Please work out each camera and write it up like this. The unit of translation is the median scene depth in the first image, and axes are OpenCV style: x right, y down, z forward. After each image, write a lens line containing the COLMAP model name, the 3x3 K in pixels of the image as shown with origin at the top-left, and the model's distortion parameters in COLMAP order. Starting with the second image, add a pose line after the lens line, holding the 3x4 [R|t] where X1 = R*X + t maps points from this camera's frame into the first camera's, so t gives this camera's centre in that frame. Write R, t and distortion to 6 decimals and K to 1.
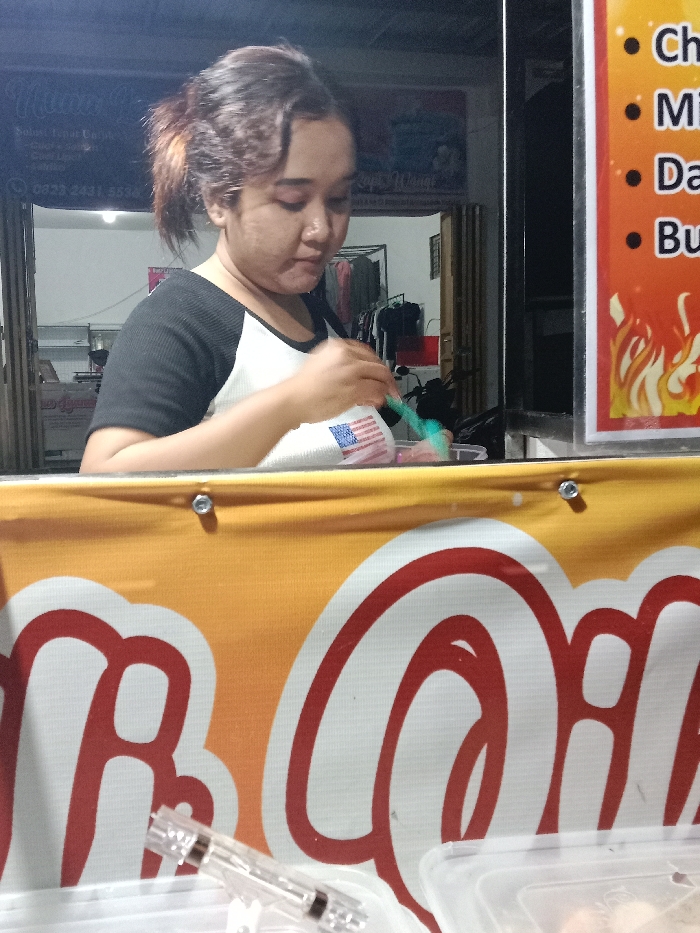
lens RADIAL K [[1015.4, 0, 350.0], [0, 1015.4, 466.5], [0, 0, 1]] dist [0.177313, -0.519110]
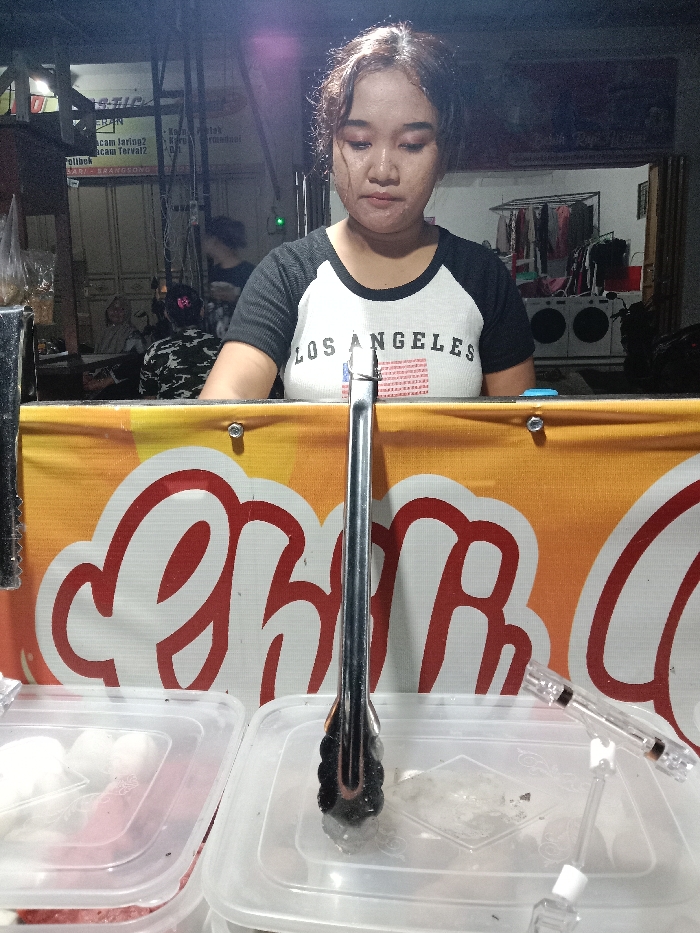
lens RADIAL K [[756.1, 0, 350.0], [0, 756.1, 466.5], [0, 0, 1]] dist [0.096137, -0.237549]
pose [[0.965784, 0.050311, -0.254420, -0.116716], [-0.017749, 0.991525, 0.128694, -0.027172], [0.258739, -0.119775, 0.958493, 0.018115]]
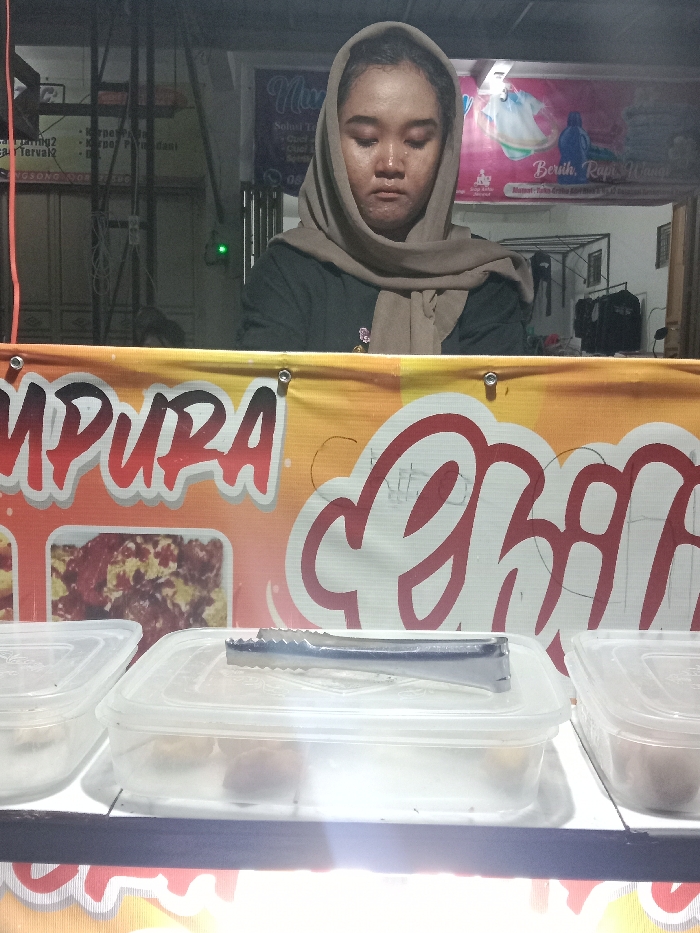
lens RADIAL K [[993.5, 0, 350.0], [0, 993.5, 466.5], [0, 0, 1]] dist [0.169093, -0.506028]
pose [[0.980958, 0.056029, -0.185962, -0.418542], [-0.053460, 0.998393, 0.018801, 0.157607], [0.186716, -0.008501, 0.982377, -0.528002]]
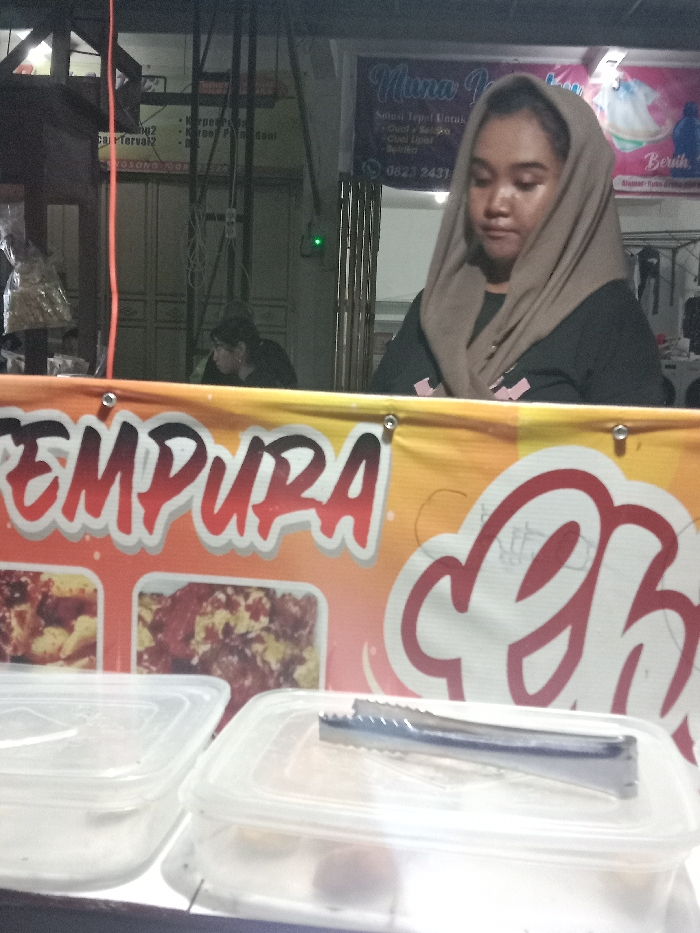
lens RADIAL K [[1010.3, 0, 350.0], [0, 1010.3, 466.5], [0, 0, 1]] dist [0.180100, -0.493642]
pose [[0.958612, 0.091027, -0.269773, -0.467574], [-0.085761, 0.995825, 0.031270, 0.082590], [0.271494, -0.006840, 0.962416, -0.445568]]
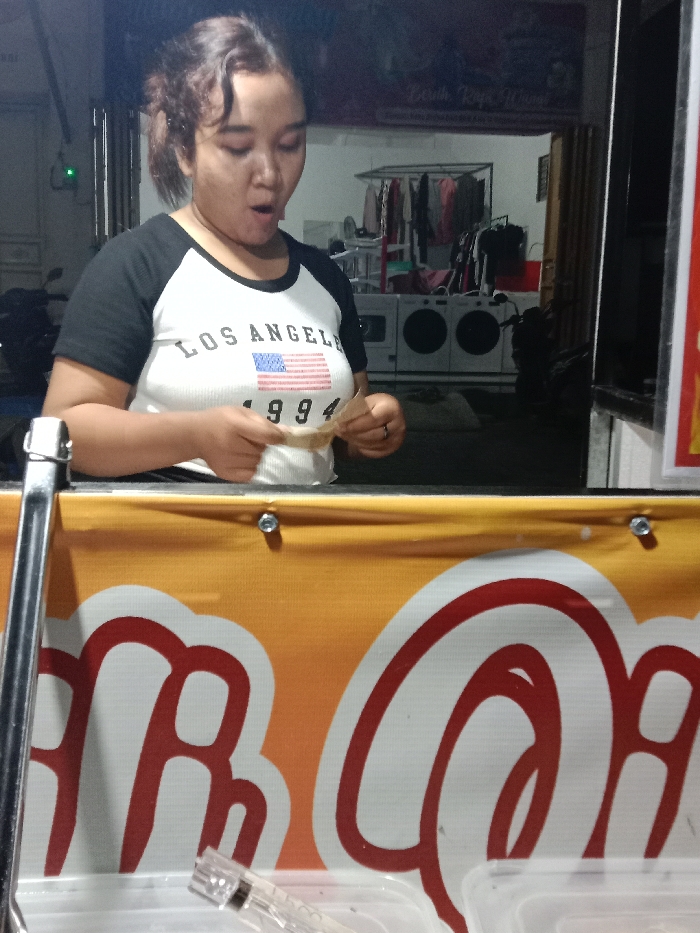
lens RADIAL K [[1010.3, 0, 350.0], [0, 1010.3, 466.5], [0, 0, 1]] dist [0.180100, -0.493642]
pose [[0.994531, 0.059794, -0.085628, 0.018301], [-0.052618, 0.995097, 0.083745, -0.101549], [0.090216, -0.078781, 0.992801, 0.009022]]
